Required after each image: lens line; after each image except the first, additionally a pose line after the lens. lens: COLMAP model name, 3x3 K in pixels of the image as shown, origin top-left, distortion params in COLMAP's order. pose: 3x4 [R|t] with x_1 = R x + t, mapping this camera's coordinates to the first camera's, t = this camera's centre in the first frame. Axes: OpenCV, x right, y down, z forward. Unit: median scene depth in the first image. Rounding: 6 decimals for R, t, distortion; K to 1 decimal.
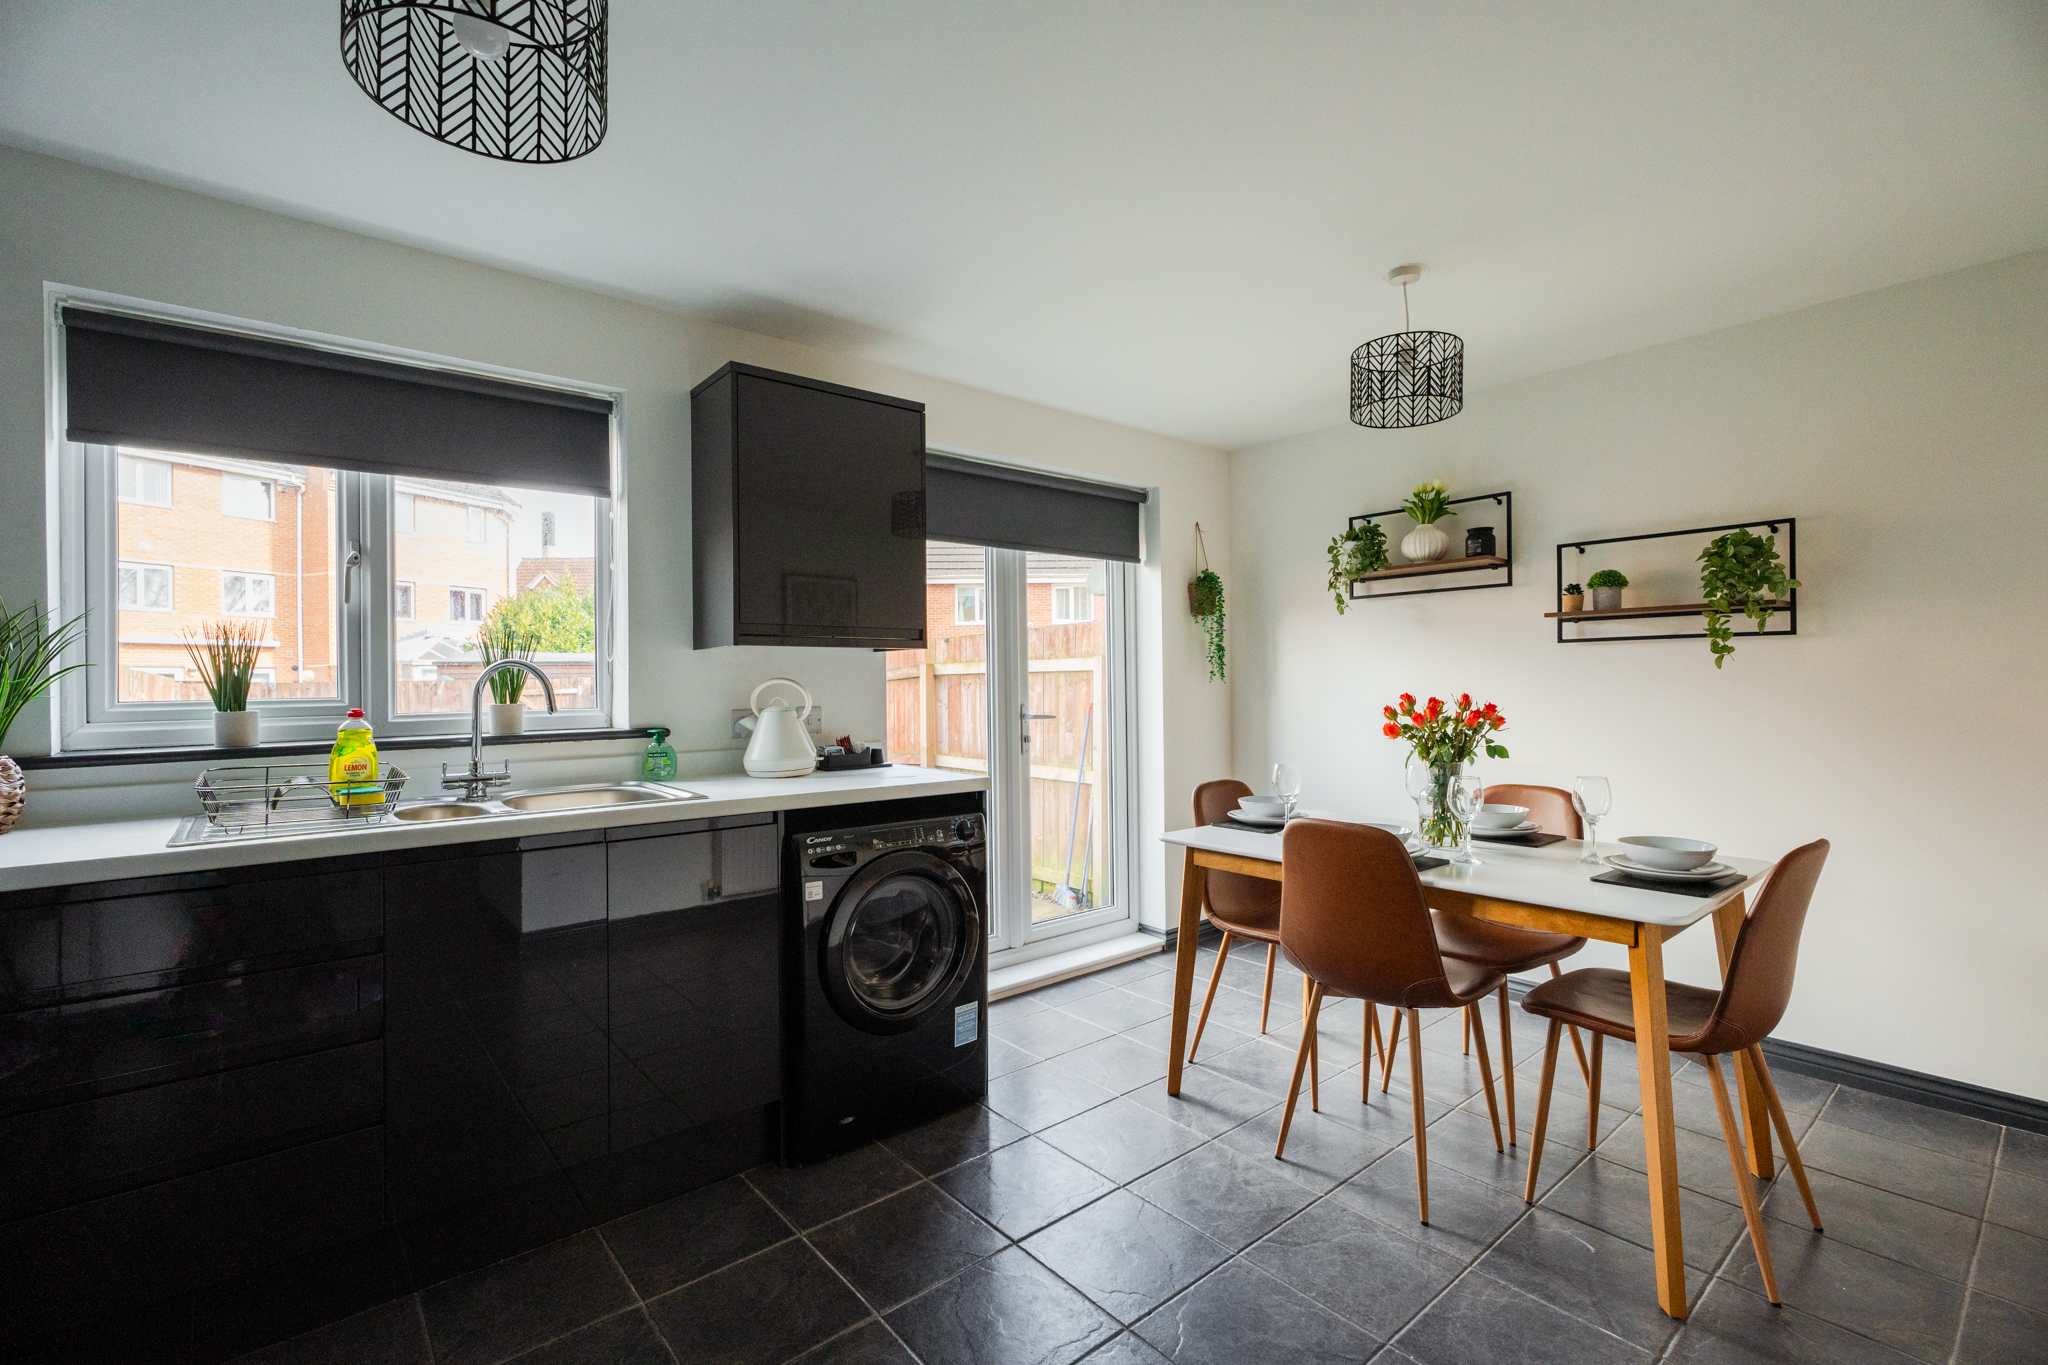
lens RADIAL K [[911.8, 0, 1024.0], [0, 911.8, 682.5], [0, 0, 1]] dist [-0.033592, 0.024033]
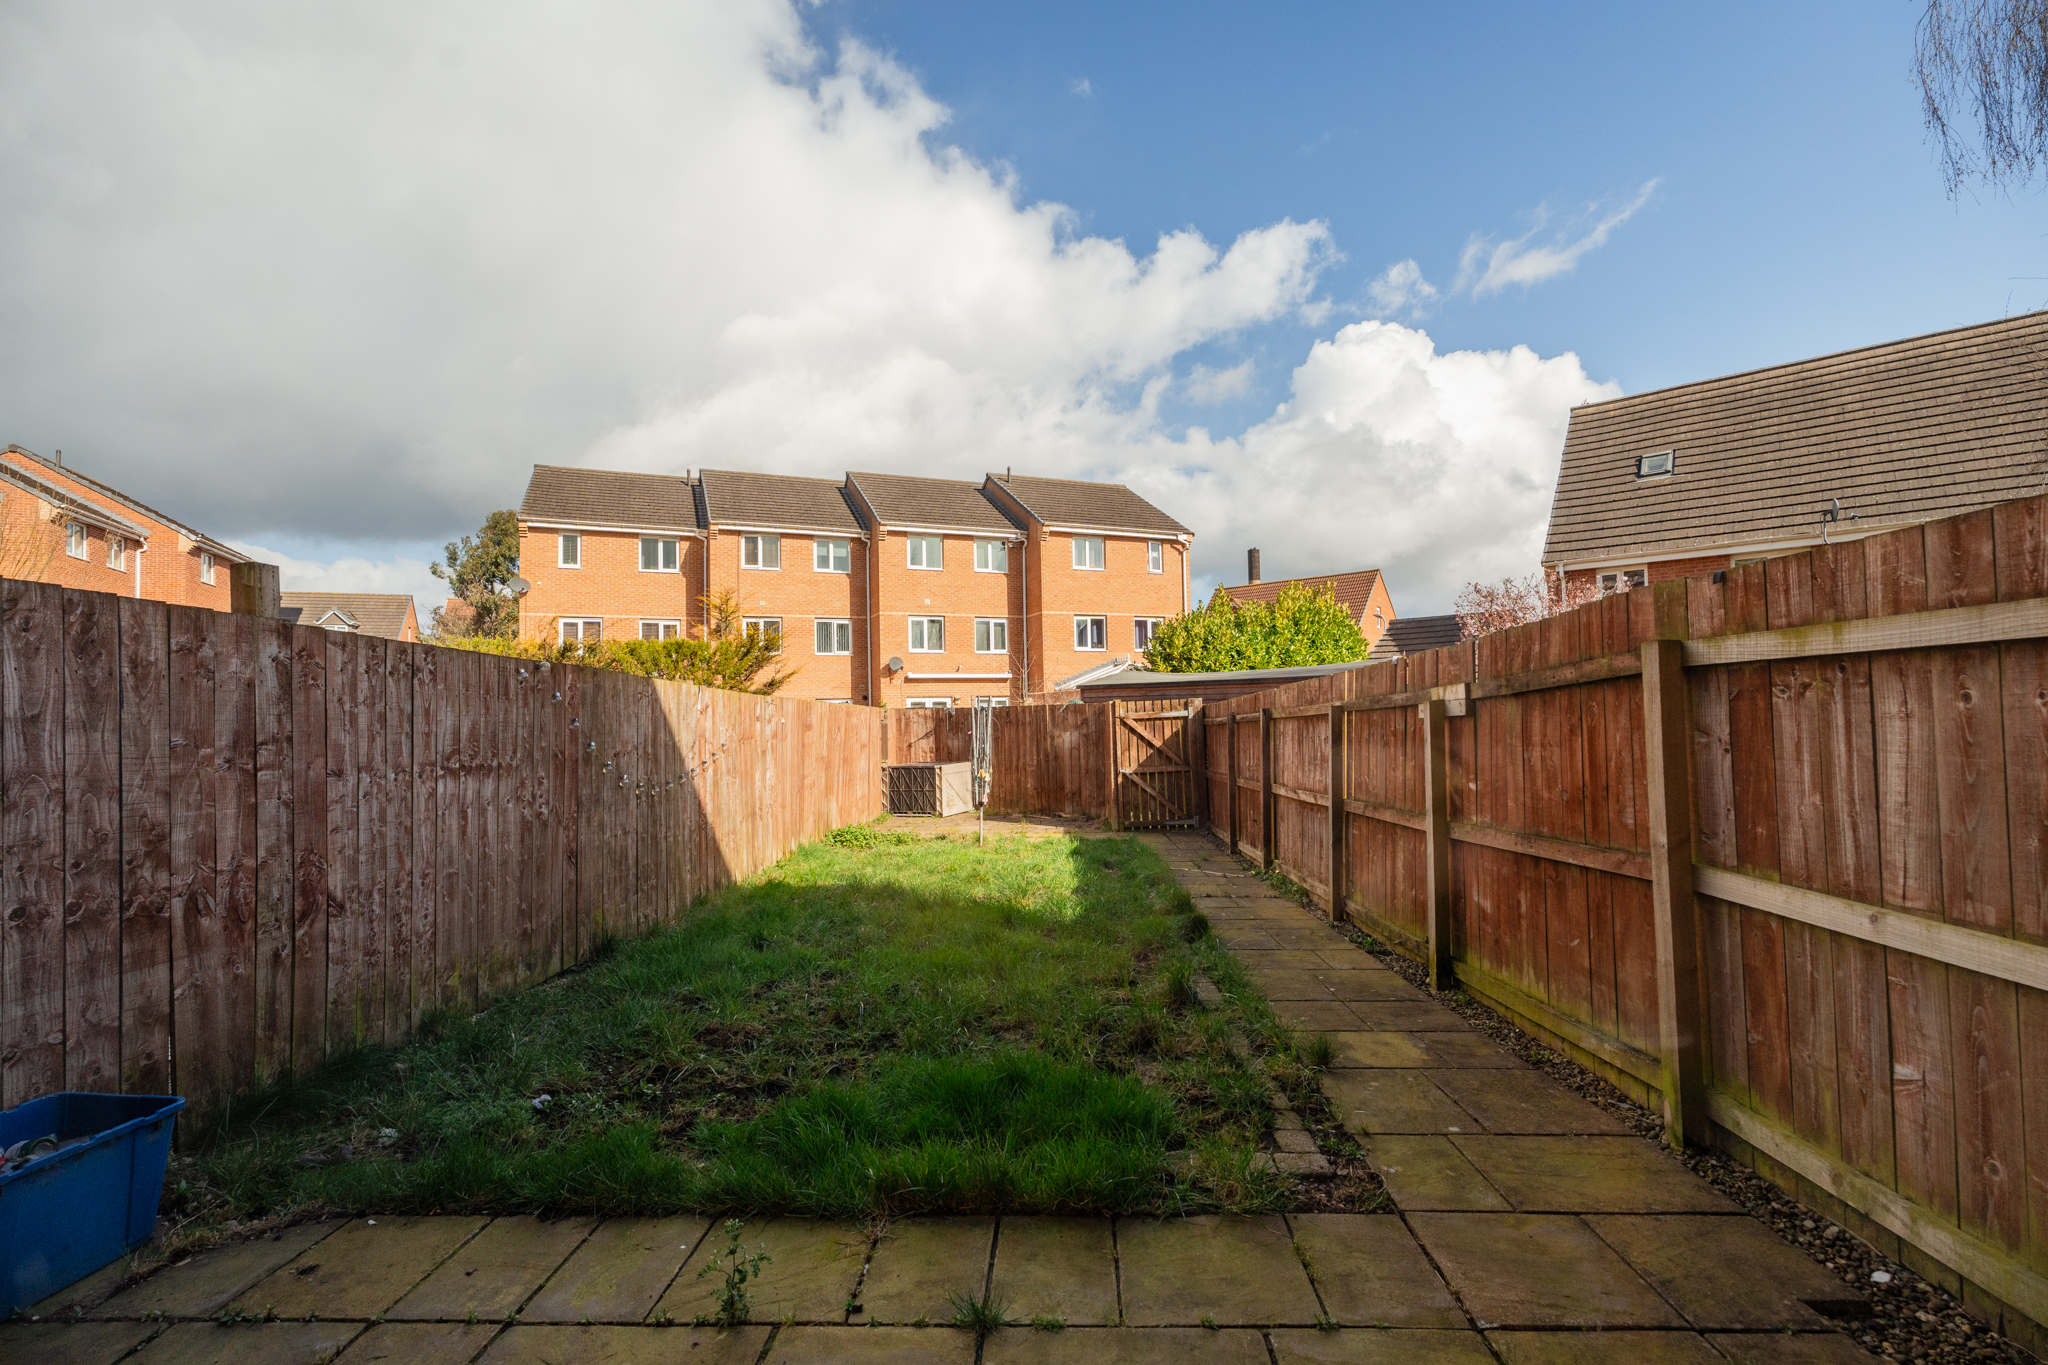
lens RADIAL K [[911.8, 0, 1024.0], [0, 911.8, 682.5], [0, 0, 1]] dist [-0.033592, 0.024033]
pose [[0.741412, -0.031185, -0.670325, -0.012985], [0.015531, 0.999449, -0.029318, 0.001459], [0.670871, 0.011326, 0.741488, 0.136842]]
